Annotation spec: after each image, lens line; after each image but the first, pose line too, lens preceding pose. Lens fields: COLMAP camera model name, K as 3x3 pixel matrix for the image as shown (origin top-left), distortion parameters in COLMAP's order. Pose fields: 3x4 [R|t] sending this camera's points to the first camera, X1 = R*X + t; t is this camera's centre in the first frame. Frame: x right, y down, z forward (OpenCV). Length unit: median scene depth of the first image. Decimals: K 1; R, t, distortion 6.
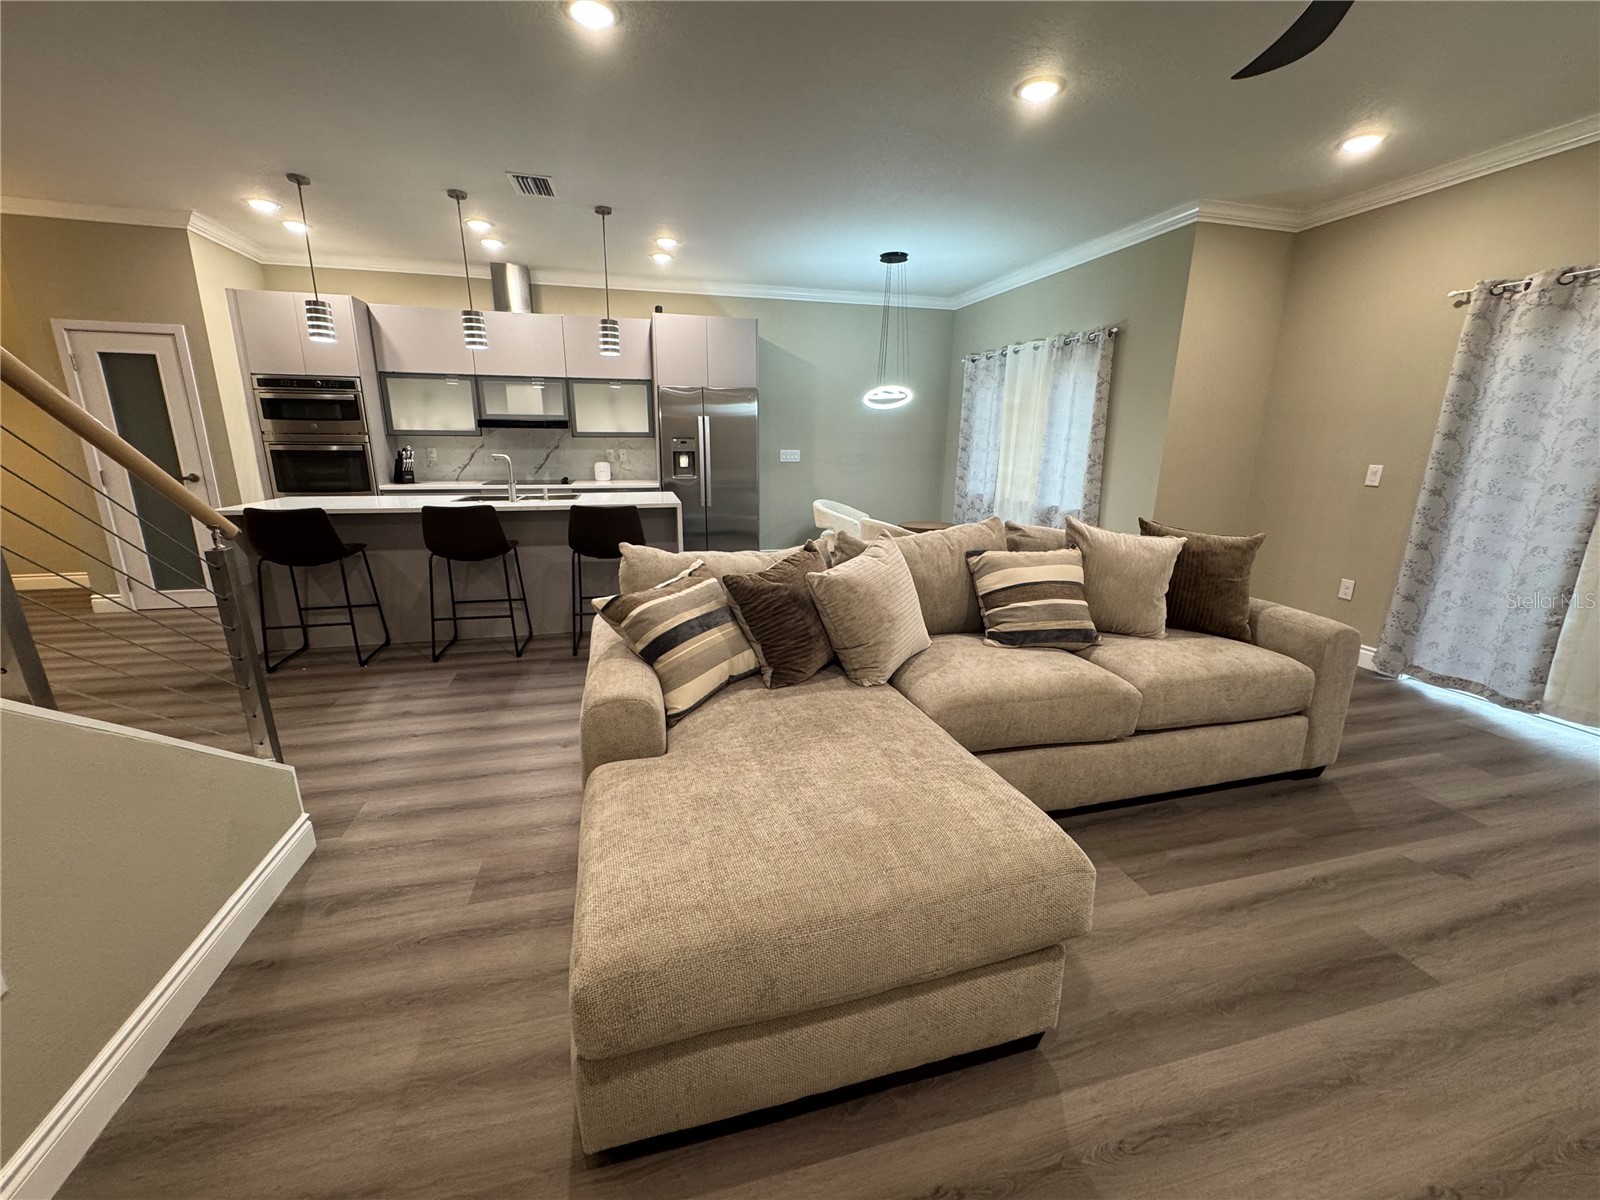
lens RADIAL K [[640.8, 0, 796.9], [0, 640.8, 597.0], [0, 0, 1]] dist [0.000009, 0.000206]
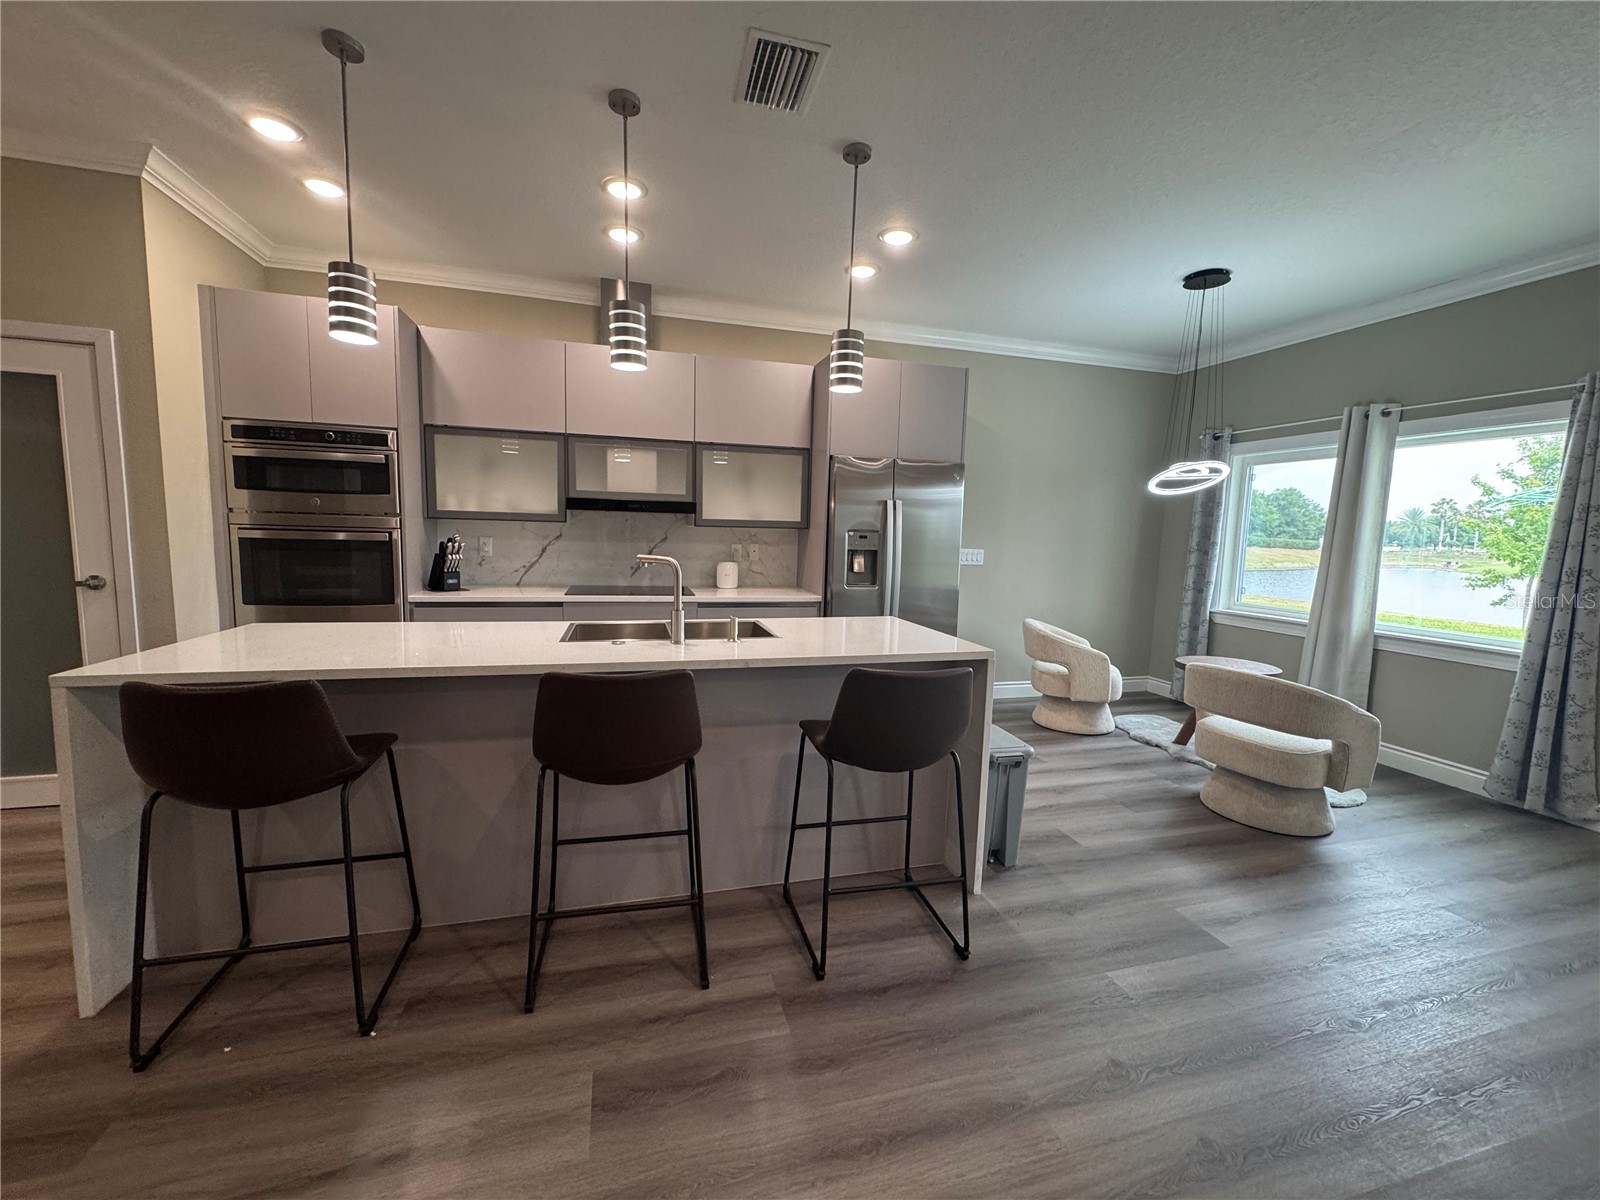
lens RADIAL K [[640.8, 0, 796.9], [0, 640.8, 597.0], [0, 0, 1]] dist [0.000009, 0.000206]
pose [[0.999720, 0.017091, 0.016394, -0.288050], [-0.014661, 0.990276, -0.138339, -0.093365], [-0.018599, 0.138060, 0.990249, 0.379555]]
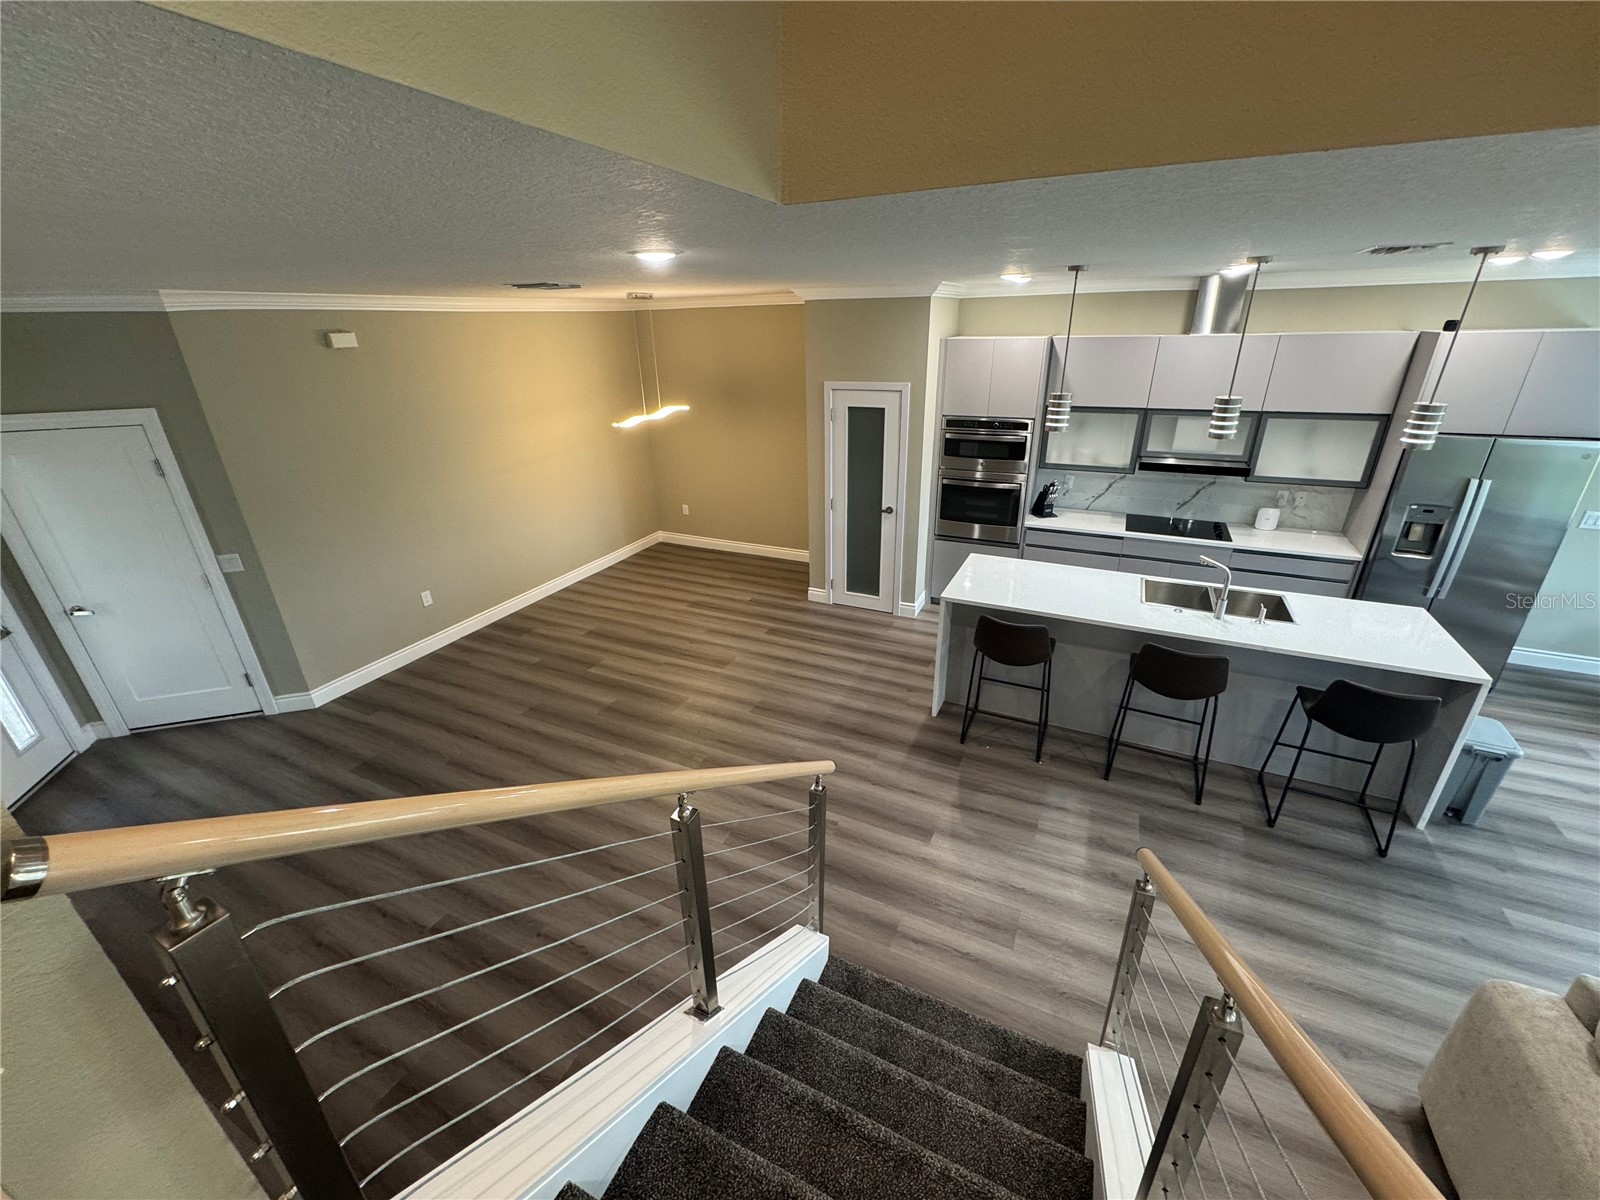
lens RADIAL K [[640.8, 0, 796.9], [0, 640.8, 597.0], [0, 0, 1]] dist [0.000009, 0.000206]
pose [[0.761644, 0.230109, -0.605763, -0.291487], [-0.125266, 0.969476, 0.210771, -0.235734], [0.635773, -0.084651, 0.767220, -0.025290]]
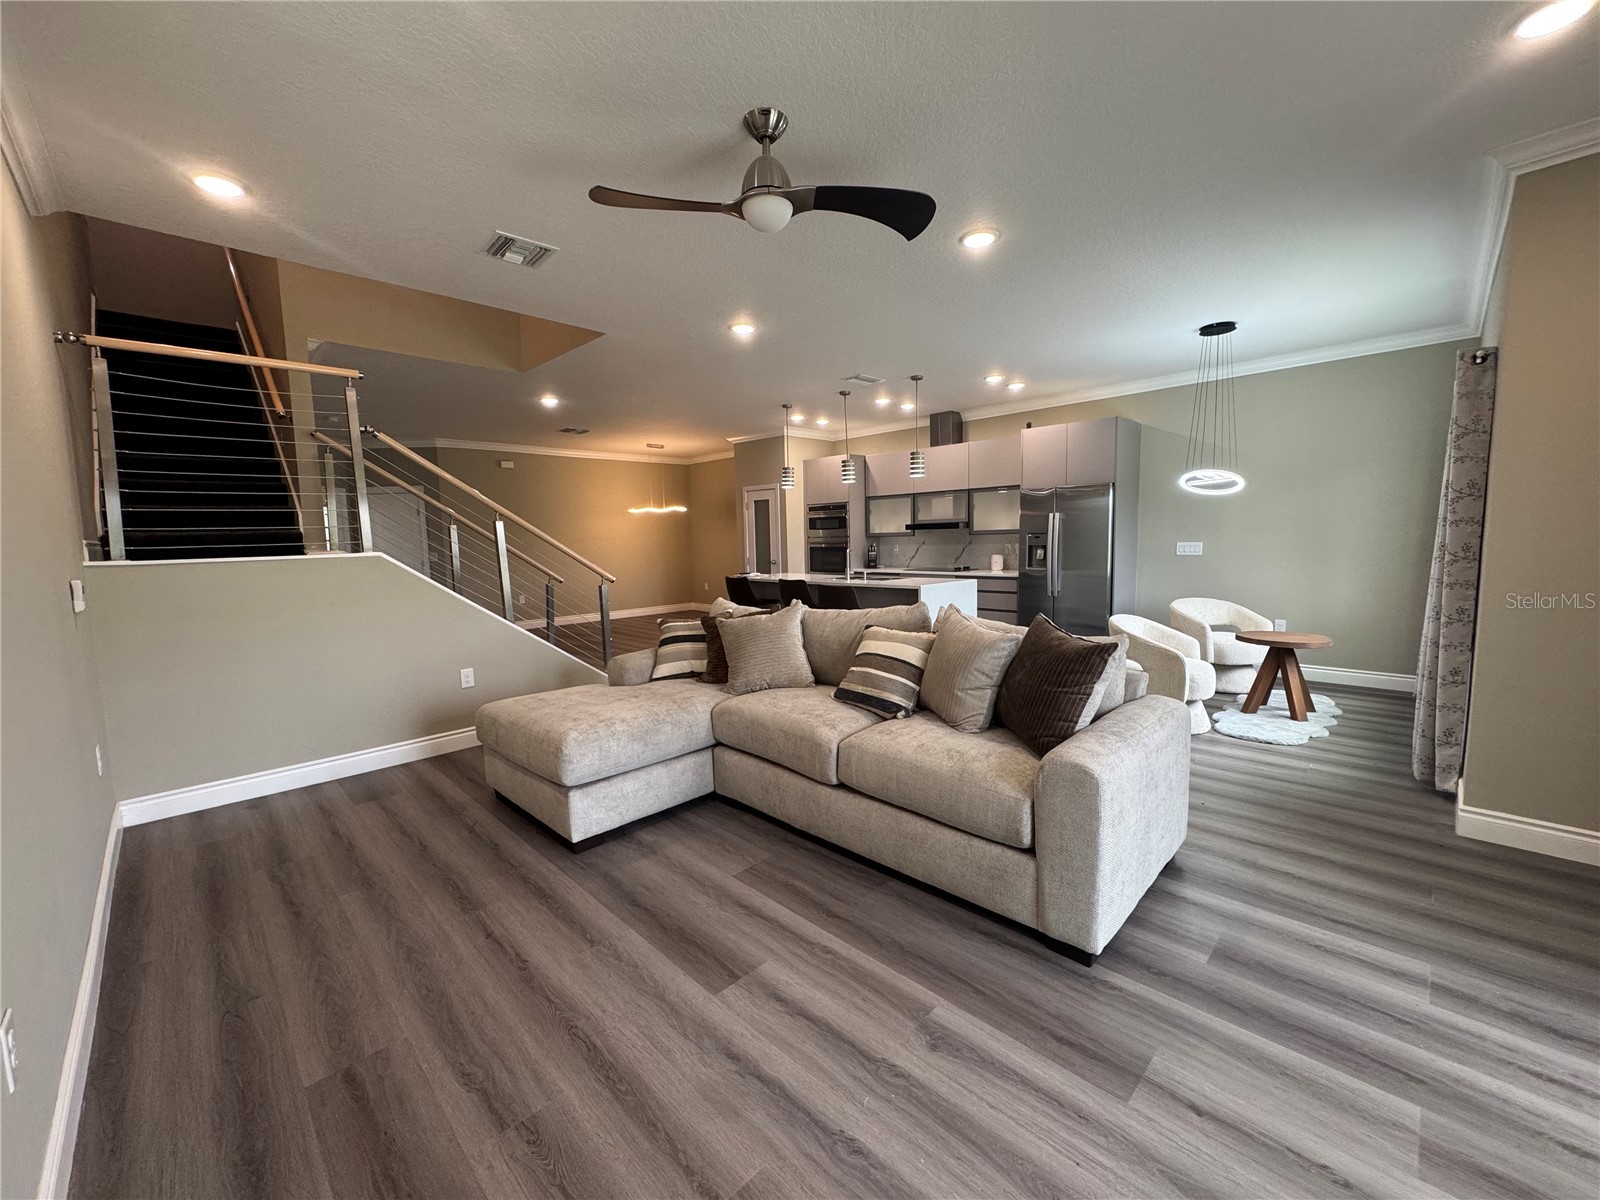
lens RADIAL K [[640.8, 0, 796.9], [0, 640.8, 597.0], [0, 0, 1]] dist [0.000009, 0.000206]
pose [[0.496784, 0.060678, -0.865751, 0.646457], [-0.183090, 0.982429, -0.036205, -0.028127], [0.848342, 0.176496, 0.499164, 0.134125]]
